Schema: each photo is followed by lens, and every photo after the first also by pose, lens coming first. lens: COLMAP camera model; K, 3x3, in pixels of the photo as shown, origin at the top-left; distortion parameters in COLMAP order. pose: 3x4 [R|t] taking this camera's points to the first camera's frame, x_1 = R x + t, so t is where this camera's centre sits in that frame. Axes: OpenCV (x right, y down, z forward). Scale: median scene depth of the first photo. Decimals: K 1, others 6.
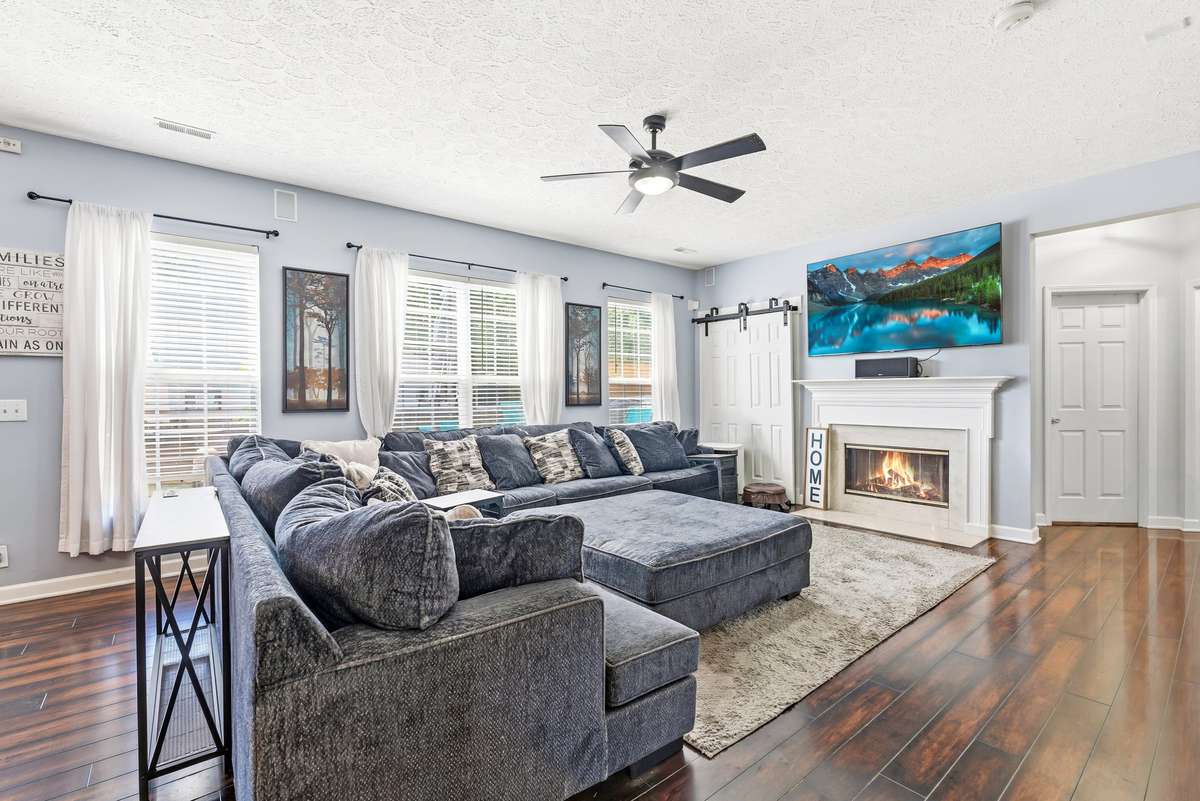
lens RADIAL K [[525.3, 0, 600.0], [0, 525.3, 400.5], [0, 0, 1]] dist [-0.002111, -0.000124]
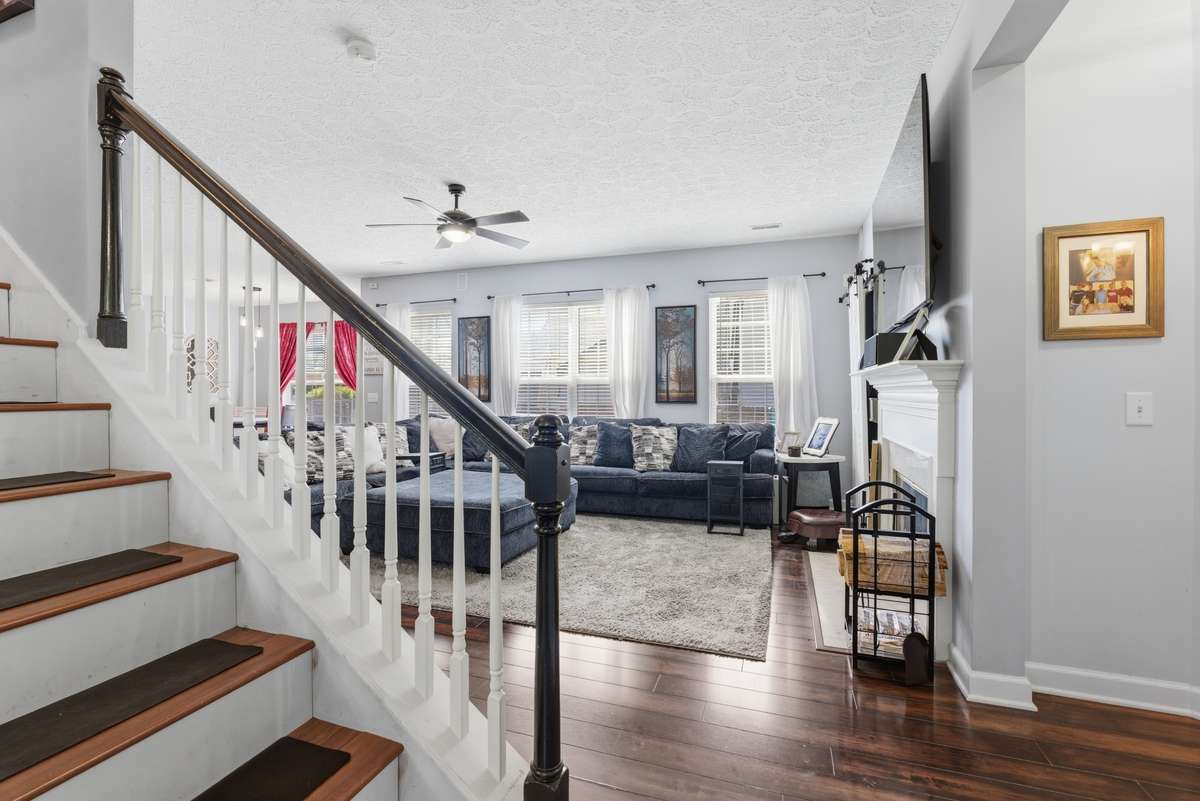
lens RADIAL K [[525.3, 0, 600.0], [0, 525.3, 400.5], [0, 0, 1]] dist [-0.002111, -0.000124]
pose [[0.534169, 0.018611, -0.845173, 0.791615], [-0.013847, 0.999816, 0.013265, -0.007026], [0.845264, 0.004618, 0.534328, 0.325935]]
